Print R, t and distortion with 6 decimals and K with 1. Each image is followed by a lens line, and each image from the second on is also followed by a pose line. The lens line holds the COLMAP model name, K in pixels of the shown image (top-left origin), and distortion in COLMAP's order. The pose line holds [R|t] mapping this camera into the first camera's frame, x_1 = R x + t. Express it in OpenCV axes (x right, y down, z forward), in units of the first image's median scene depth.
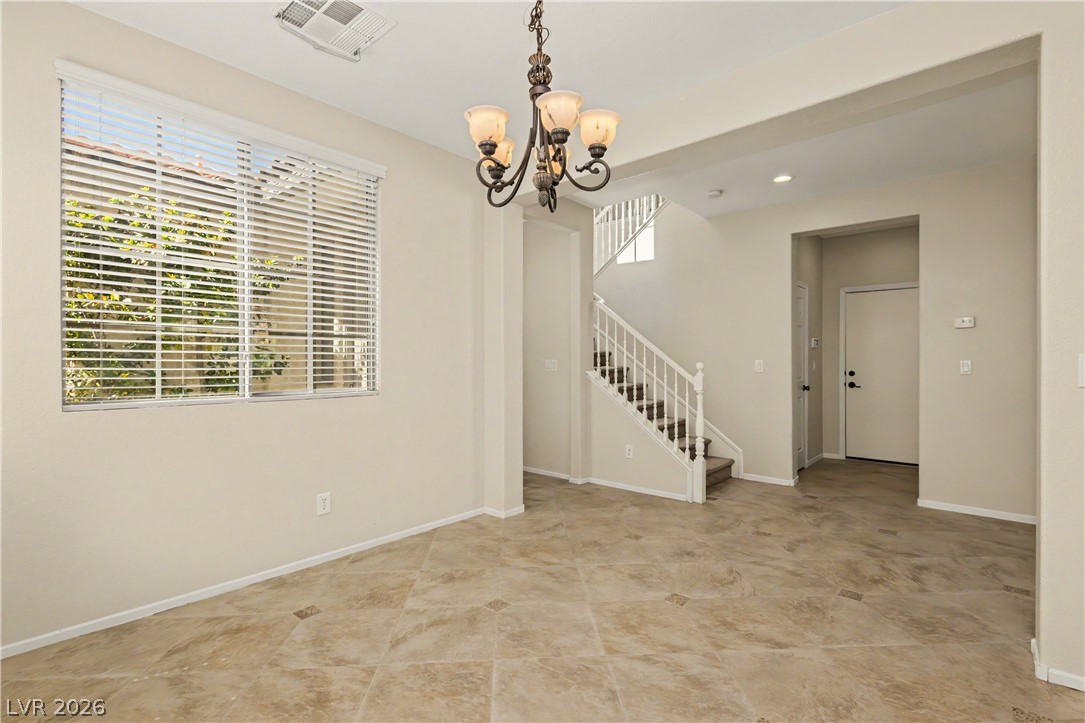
lens RADIAL K [[503.1, 0, 547.0], [0, 503.1, 360.7], [0, 0, 1]] dist [0.001910, 0.000412]
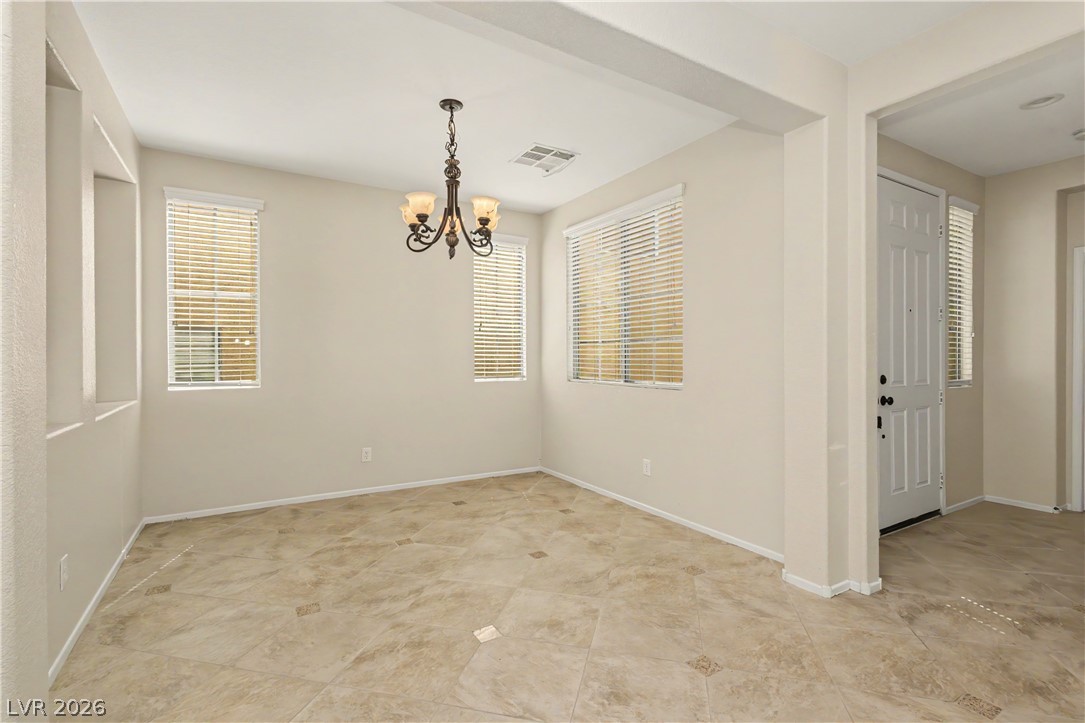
lens RADIAL K [[503.1, 0, 546.5], [0, 503.1, 359.6], [0, 0, 1]] dist [0.001910, 0.000412]
pose [[-0.304608, 0.003300, -0.952472, 0.933040], [0.000801, 0.999995, 0.003209, -0.002866], [0.952477, 0.000214, -0.304609, 1.204238]]
